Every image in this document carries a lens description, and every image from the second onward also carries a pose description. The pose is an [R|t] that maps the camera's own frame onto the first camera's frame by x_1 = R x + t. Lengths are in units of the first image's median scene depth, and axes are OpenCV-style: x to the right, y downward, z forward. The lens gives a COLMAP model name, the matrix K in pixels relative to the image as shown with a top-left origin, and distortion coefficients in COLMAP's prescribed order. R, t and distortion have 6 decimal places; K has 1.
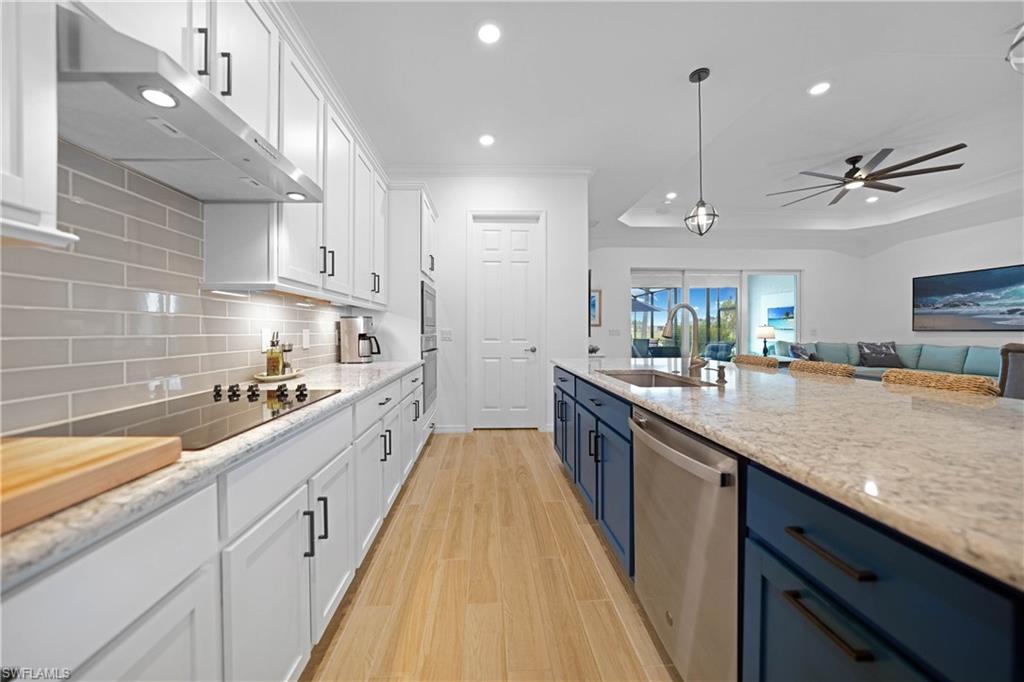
lens RADIAL K [[357.6, 0, 497.1], [0, 357.6, 330.9], [0, 0, 1]] dist [-0.024280, 0.005116]
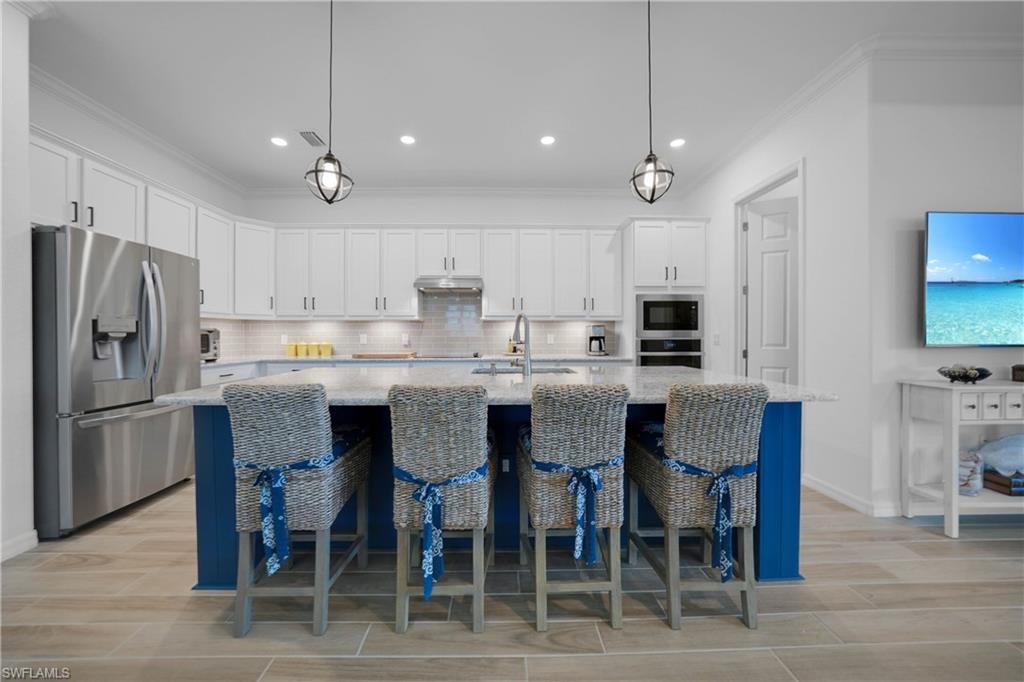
lens RADIAL K [[357.6, 0, 505.9], [0, 357.6, 335.8], [0, 0, 1]] dist [-0.024280, 0.005116]
pose [[-0.017662, 0.005025, -0.999831, 0.635348], [0.000336, 0.999987, 0.005020, -0.001923], [0.999844, -0.000247, -0.017664, 0.347397]]
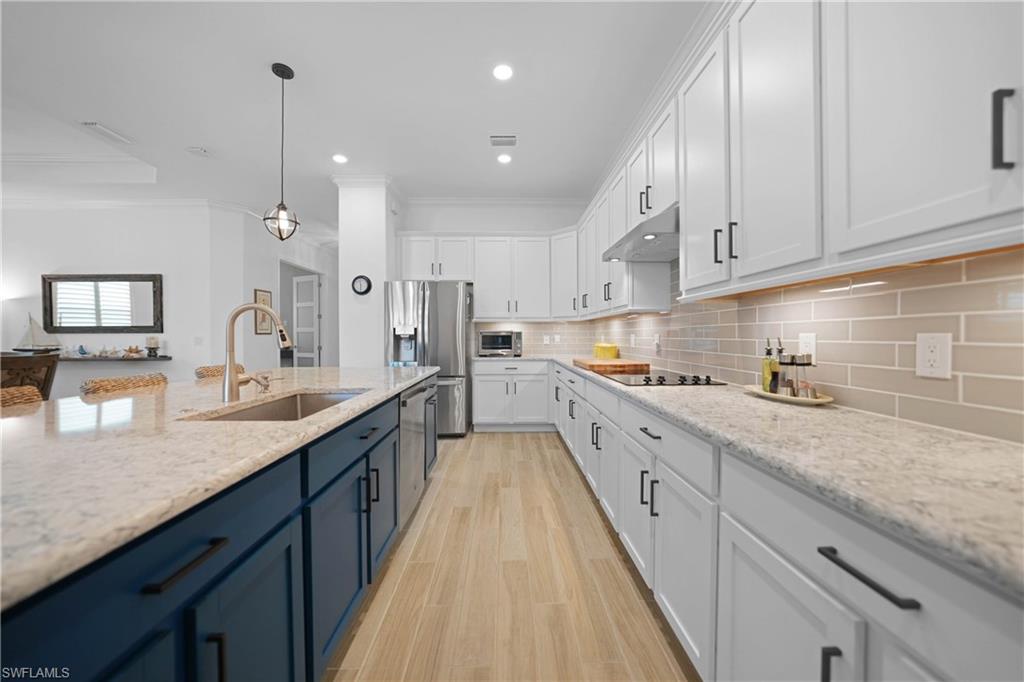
lens RADIAL K [[357.6, 0, 507.9], [0, 357.6, 336.4], [0, 0, 1]] dist [-0.024280, 0.005116]
pose [[-0.999725, 0.005379, 0.022812, -0.013700], [0.005458, 0.999979, 0.003388, -0.001774], [-0.022793, 0.003511, -0.999734, 0.633057]]
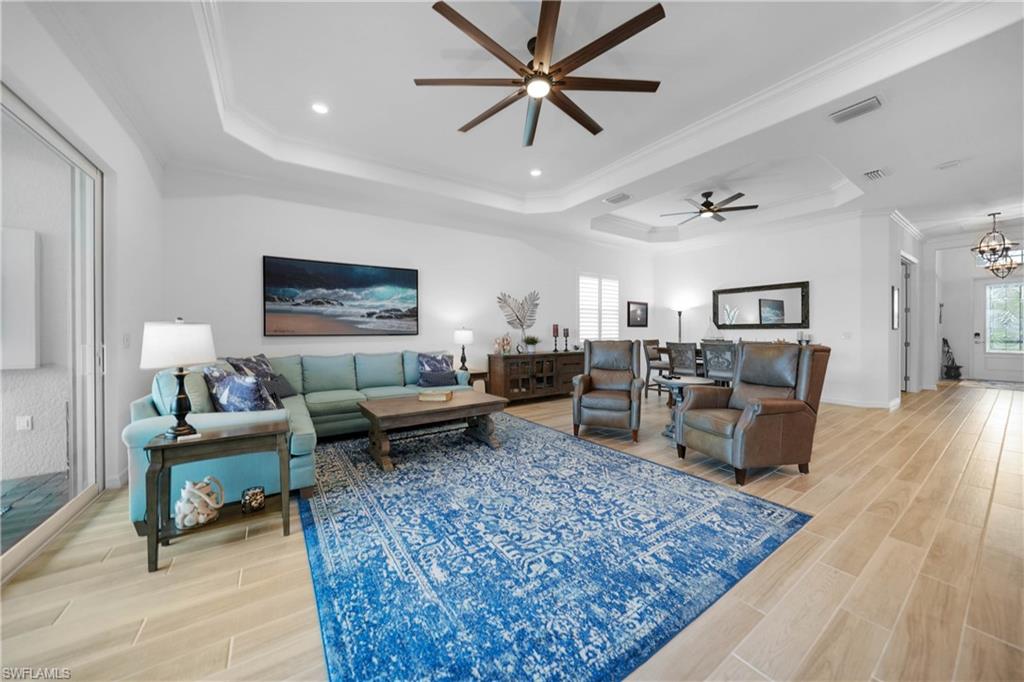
lens RADIAL K [[357.6, 0, 514.6], [0, 357.6, 332.6], [0, 0, 1]] dist [-0.024280, 0.005116]
pose [[-0.529235, 0.001811, 0.848473, 0.454374], [0.005432, 0.999984, 0.001254, -0.006383], [-0.848458, 0.005273, -0.529236, 1.138925]]
